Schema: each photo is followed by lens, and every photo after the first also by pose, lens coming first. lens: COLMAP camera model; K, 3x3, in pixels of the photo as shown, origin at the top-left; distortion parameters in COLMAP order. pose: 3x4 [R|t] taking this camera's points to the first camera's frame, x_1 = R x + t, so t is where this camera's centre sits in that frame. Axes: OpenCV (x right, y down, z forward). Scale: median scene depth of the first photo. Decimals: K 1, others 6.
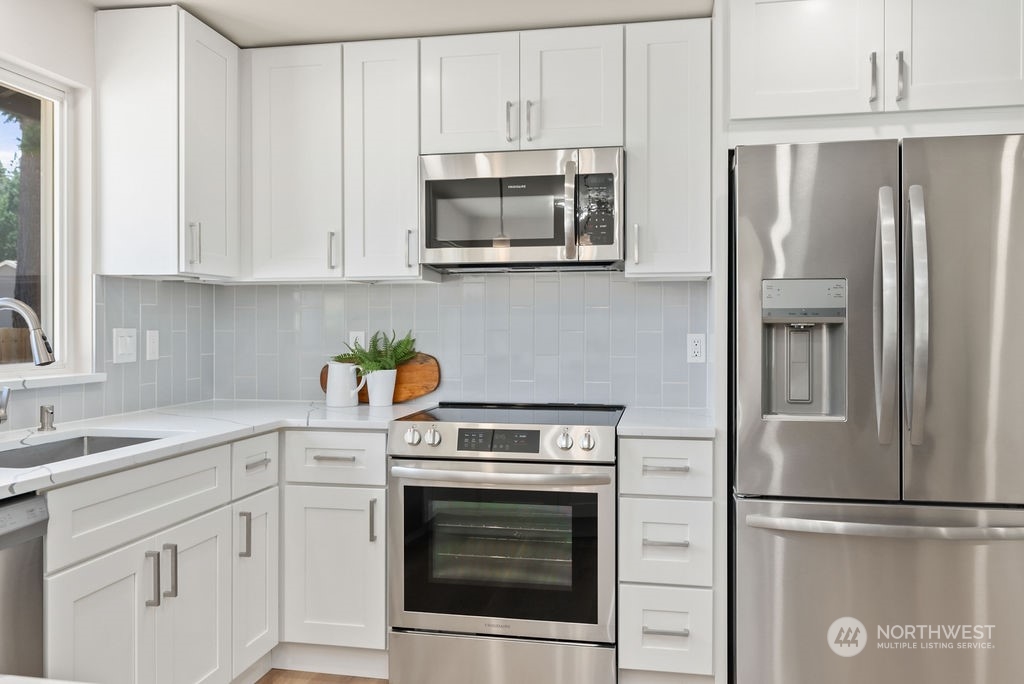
lens RADIAL K [[812.6, 0, 513.2], [0, 812.6, 332.0], [0, 0, 1]] dist [0.002310, 0.002650]
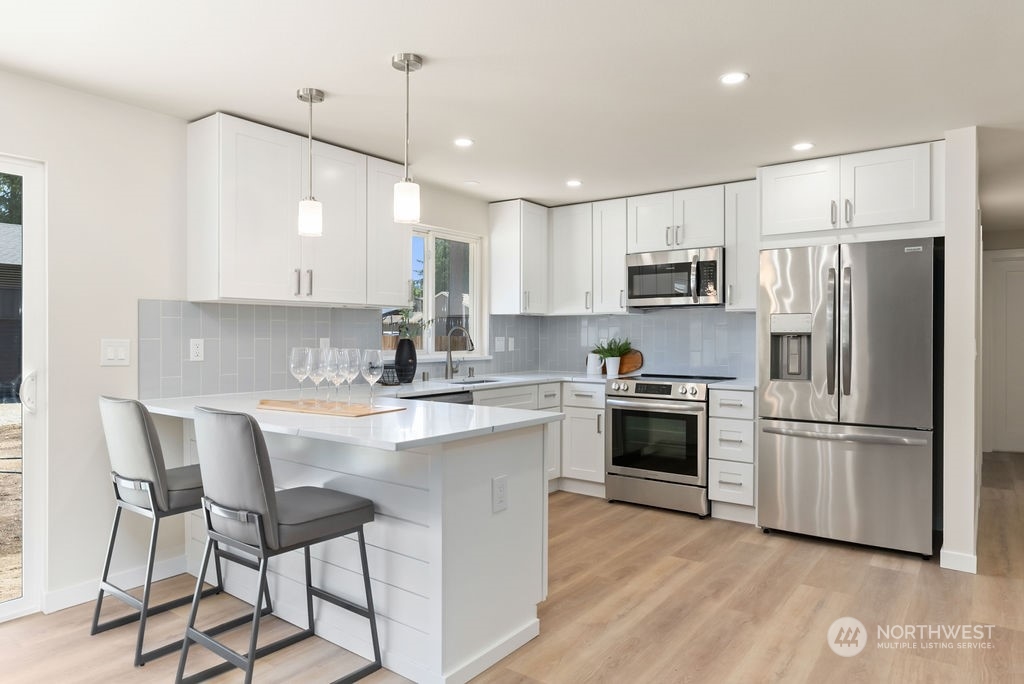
lens RADIAL K [[641.0, 0, 508.4], [0, 641.0, 339.2], [0, 0, 1]] dist [-0.002628, -0.000378]
pose [[0.899278, 0.003405, -0.437363, 0.359700], [-0.003901, 0.999992, -0.000234, 0.002813], [0.437359, 0.001917, 0.899285, -0.664330]]
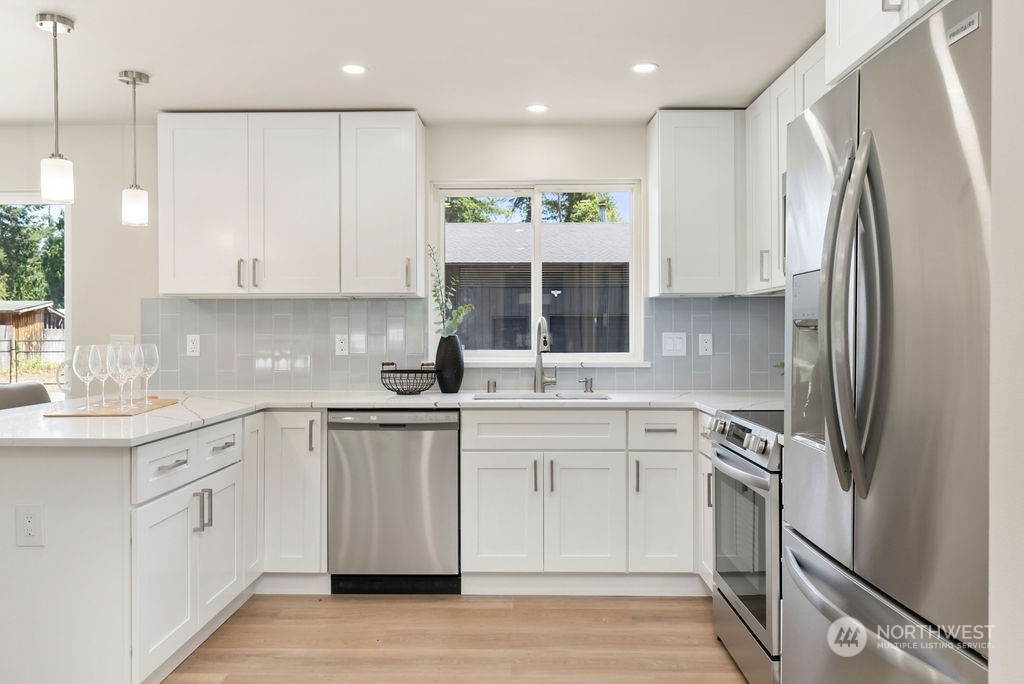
lens RADIAL K [[812.6, 0, 513.2], [0, 812.6, 332.0], [0, 0, 1]] dist [0.002310, 0.002650]
pose [[0.185019, 0.000896, -0.982734, 0.950600], [-0.005539, 0.999985, -0.000131, -0.004007], [0.982719, 0.005468, 0.185021, 0.467581]]
